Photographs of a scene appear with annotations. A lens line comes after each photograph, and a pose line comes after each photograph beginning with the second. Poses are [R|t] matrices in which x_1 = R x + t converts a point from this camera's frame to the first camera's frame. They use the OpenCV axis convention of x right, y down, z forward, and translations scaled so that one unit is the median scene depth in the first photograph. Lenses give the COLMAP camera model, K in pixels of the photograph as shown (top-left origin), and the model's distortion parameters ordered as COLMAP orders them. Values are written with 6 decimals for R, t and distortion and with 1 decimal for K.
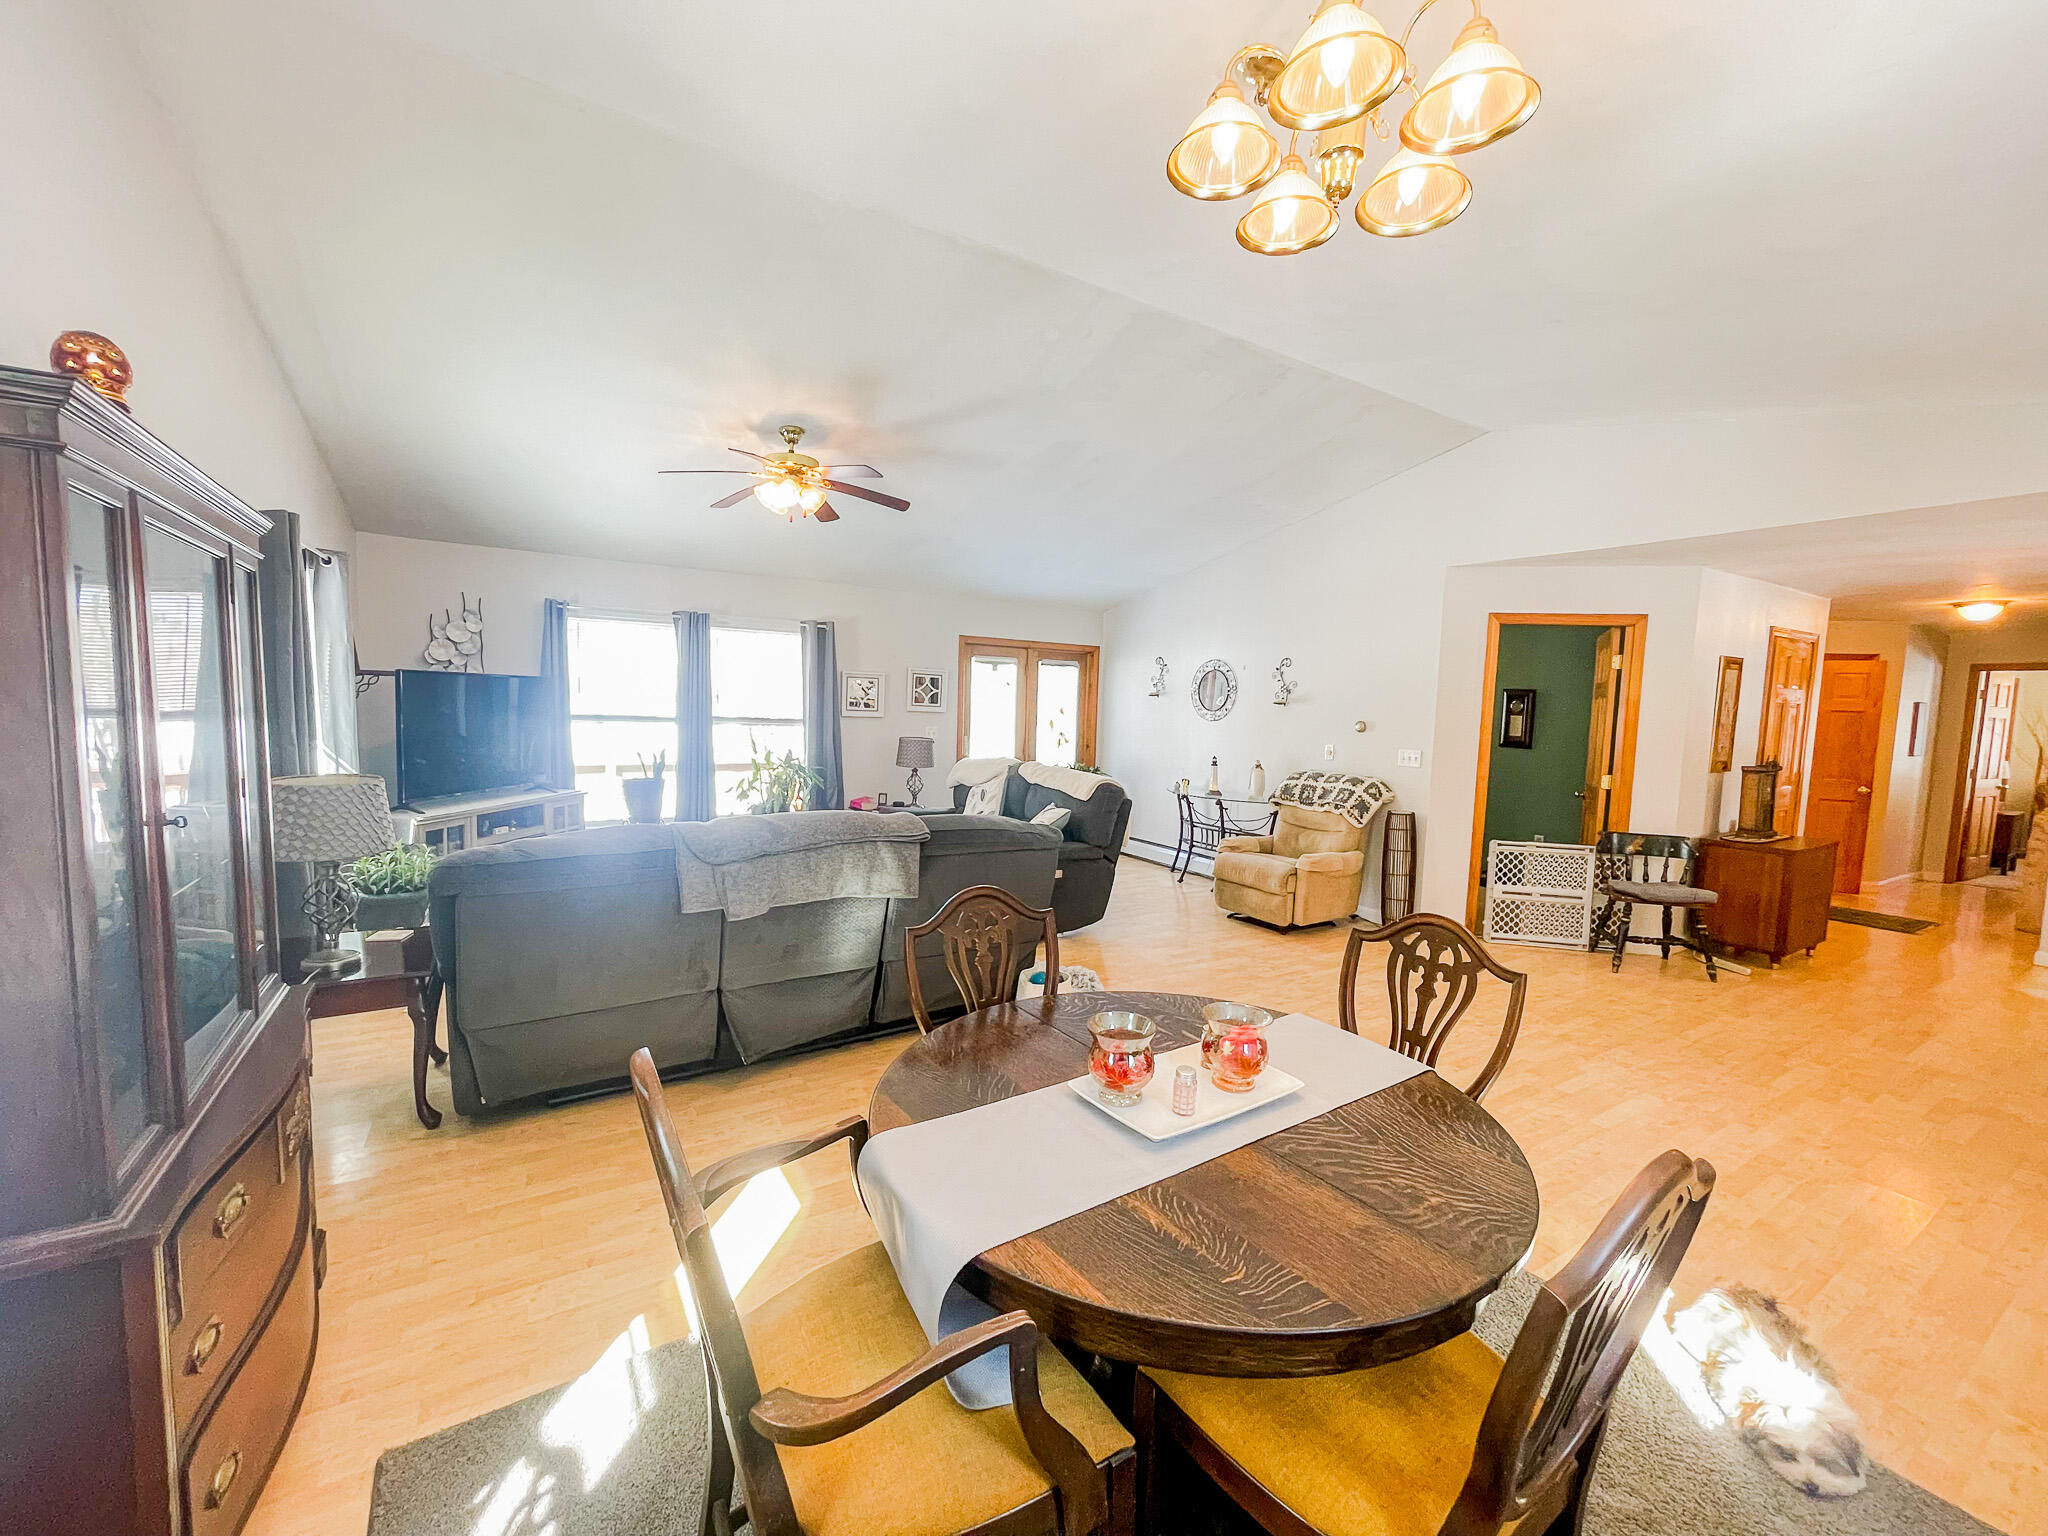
lens RADIAL K [[819.6, 0, 1021.0], [0, 819.6, 774.9], [0, 0, 1]] dist [-0.000167, 0.000090]
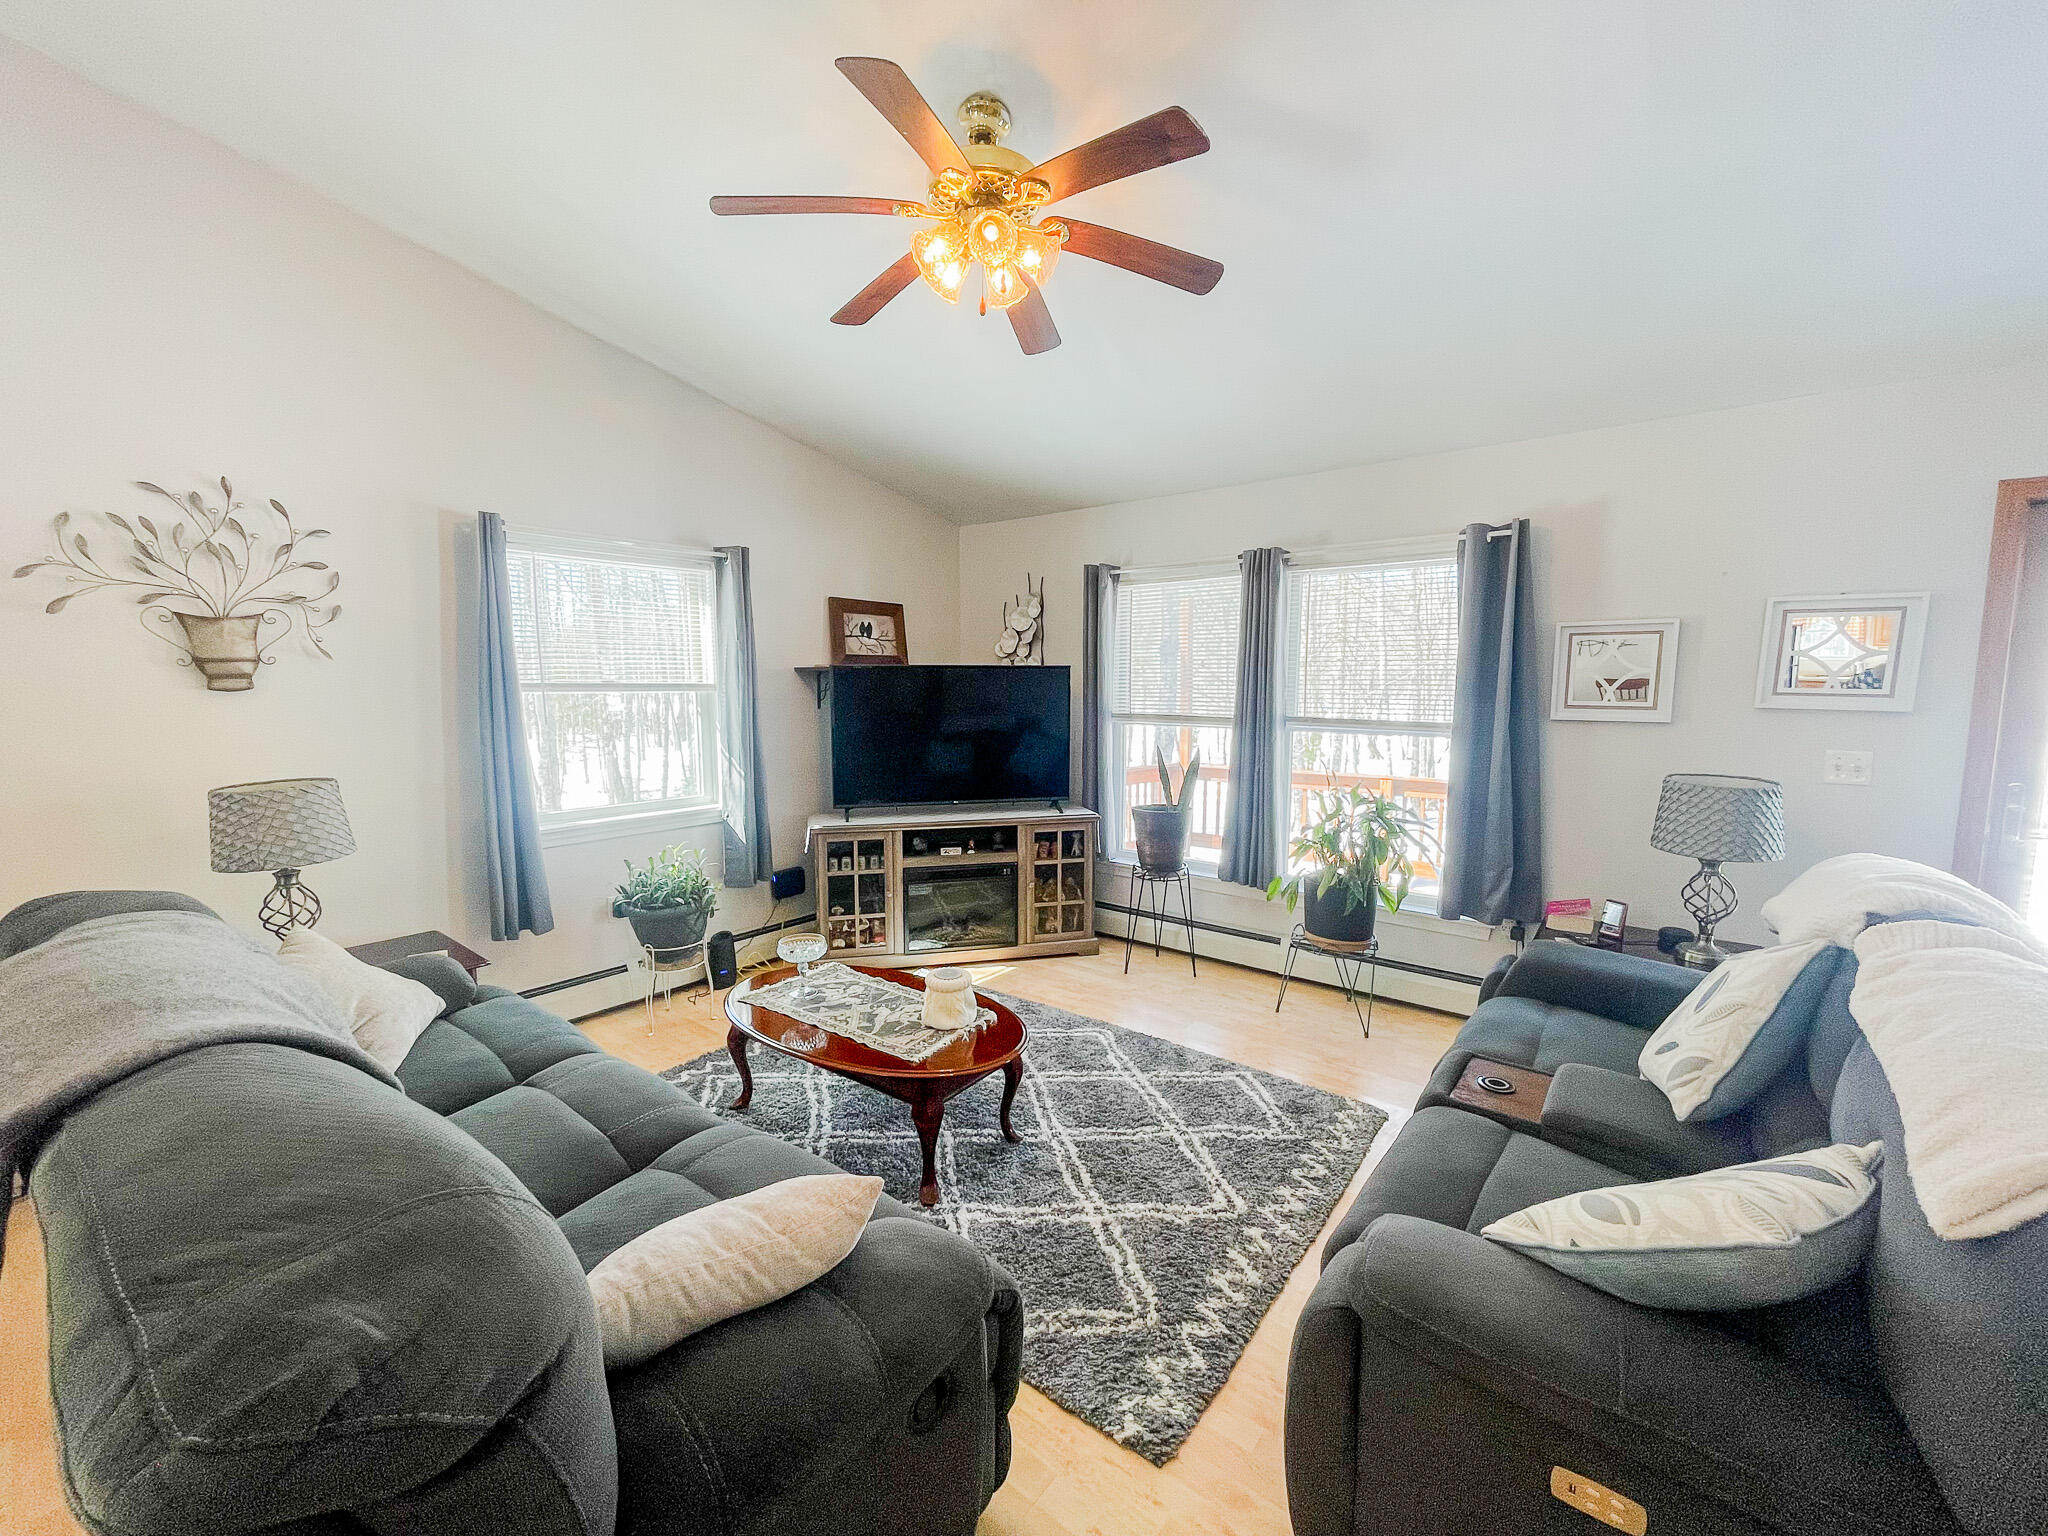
lens RADIAL K [[810.9, 0, 1030.3], [0, 810.9, 776.8], [0, 0, 1]] dist [0.008407, -0.000113]
pose [[0.340165, 0.083280, -0.936671, 0.151664], [-0.070562, 0.995523, 0.062887, -0.059765], [0.937715, 0.044702, 0.344518, 0.708040]]
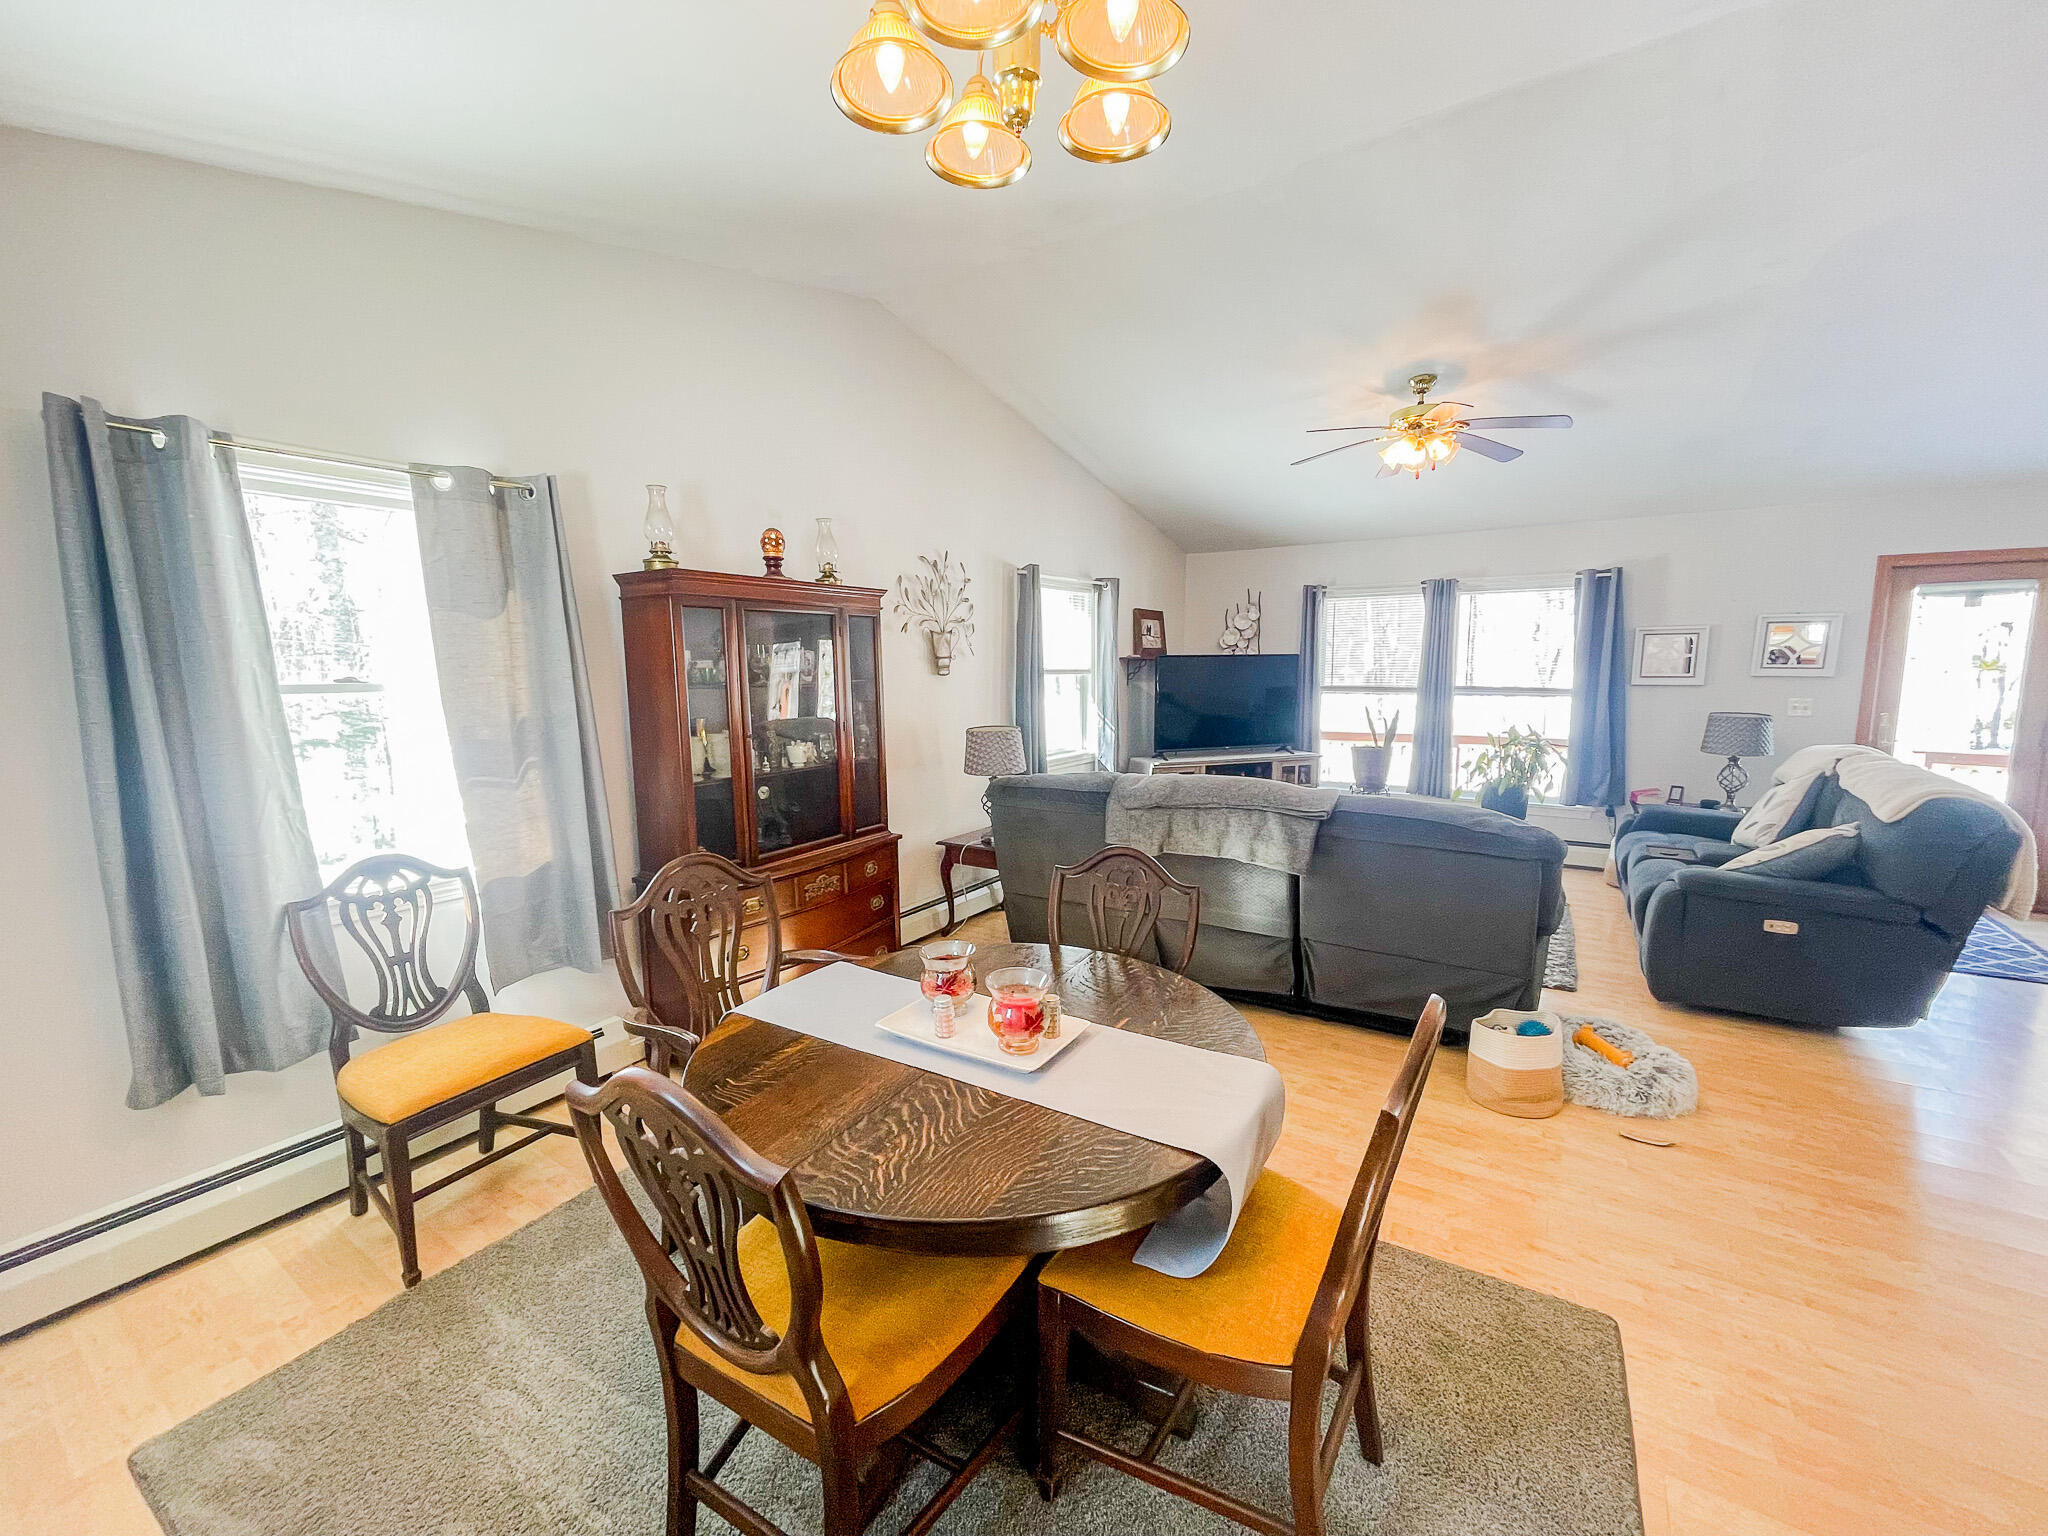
lens RADIAL K [[819.6, 0, 1021.0], [0, 819.6, 774.9], [0, 0, 1]] dist [-0.000167, 0.000090]
pose [[0.425206, 0.088498, -0.900760, 0.321769], [-0.055691, 0.995881, 0.071554, -0.010300], [0.903382, 0.019739, 0.428383, 0.154992]]
